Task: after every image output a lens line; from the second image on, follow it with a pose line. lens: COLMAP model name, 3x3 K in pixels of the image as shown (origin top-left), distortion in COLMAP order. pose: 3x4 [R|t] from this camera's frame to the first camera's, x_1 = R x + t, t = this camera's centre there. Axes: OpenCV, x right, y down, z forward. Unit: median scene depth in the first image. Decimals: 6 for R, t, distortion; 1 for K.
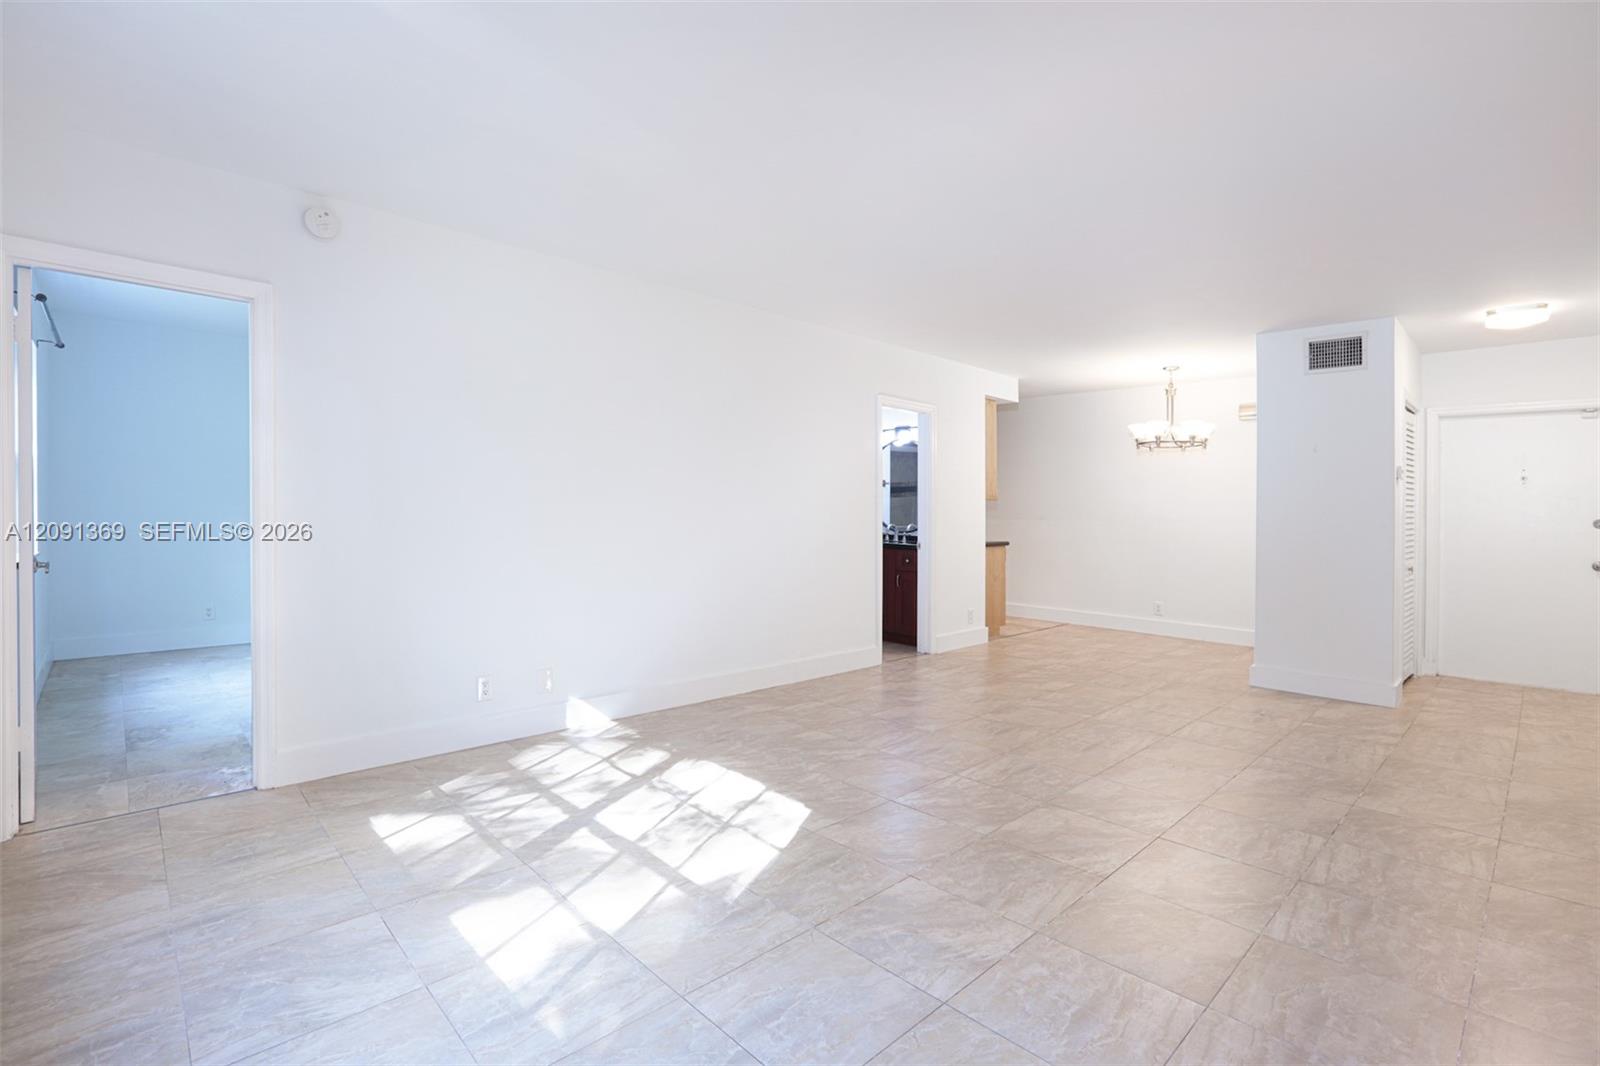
lens RADIAL K [[741.7, 0, 799.6], [0, 741.7, 509.6], [0, 0, 1]] dist [-0.034183, 0.000361]
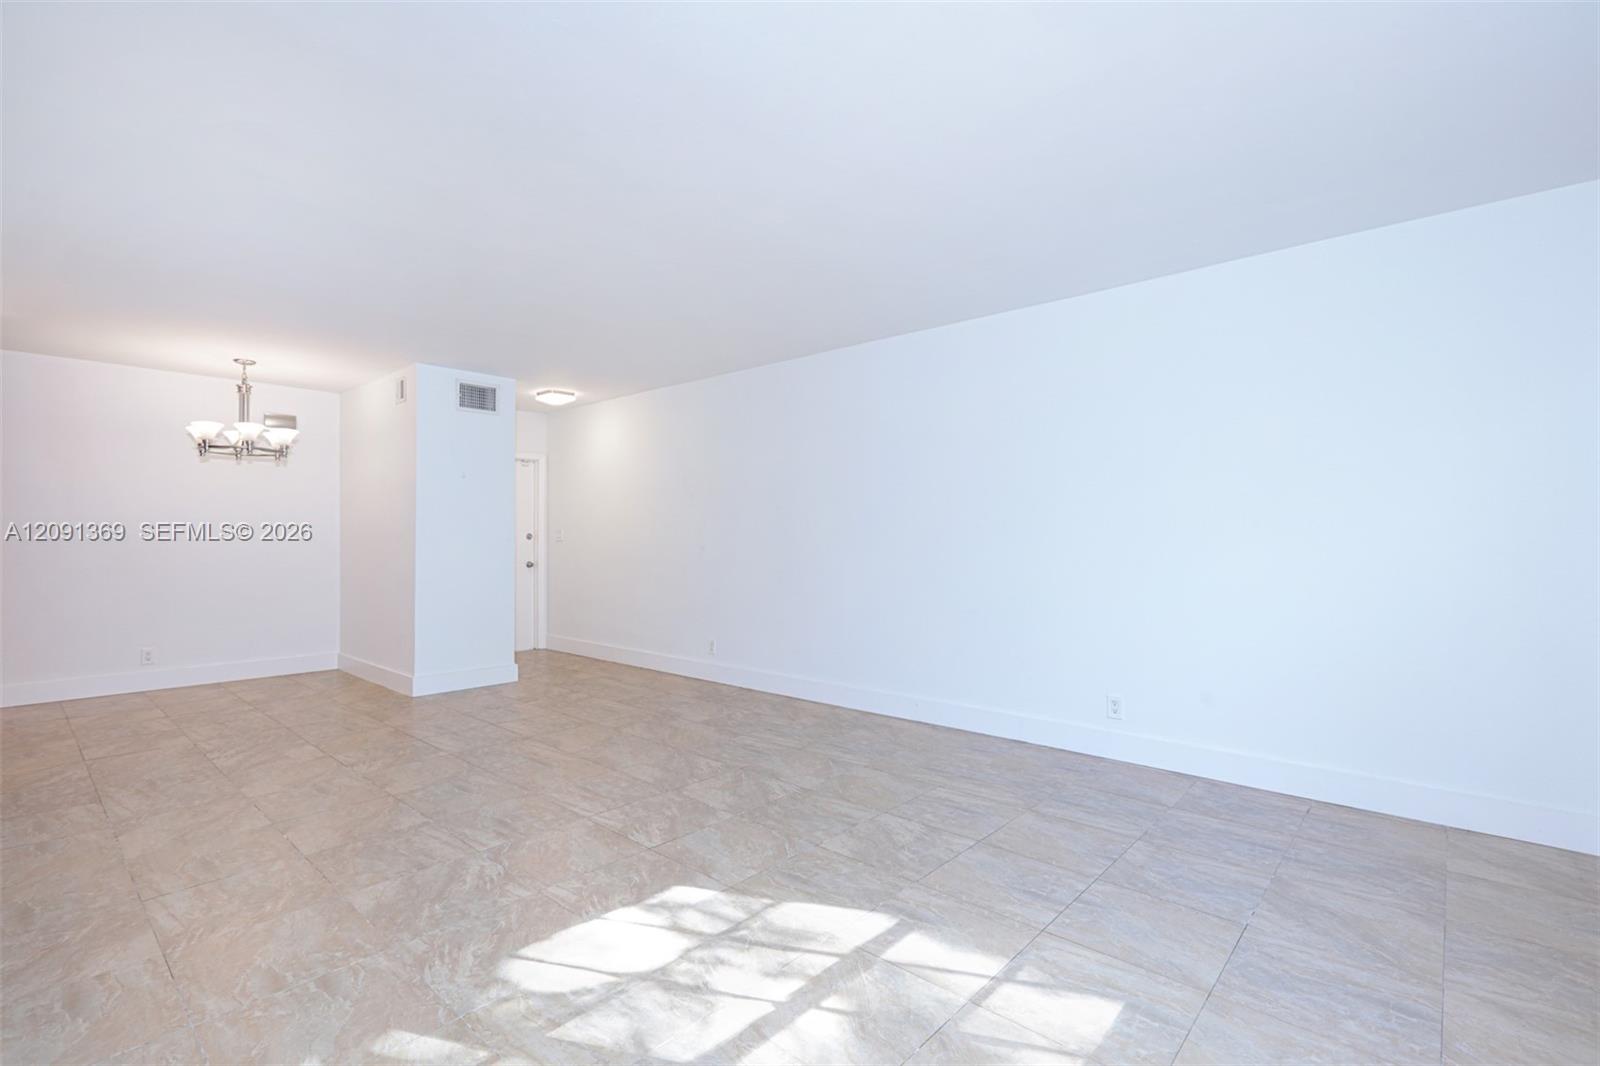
lens RADIAL K [[735.8, 0, 800.0], [0, 735.8, 533.0], [0, 0, 1]] dist [-0.001010, -0.000110]
pose [[-0.074110, -0.012242, 0.997175, -0.729861], [-0.000093, 0.999925, 0.012269, -0.010173], [-0.997250, 0.000817, -0.074106, 0.803993]]
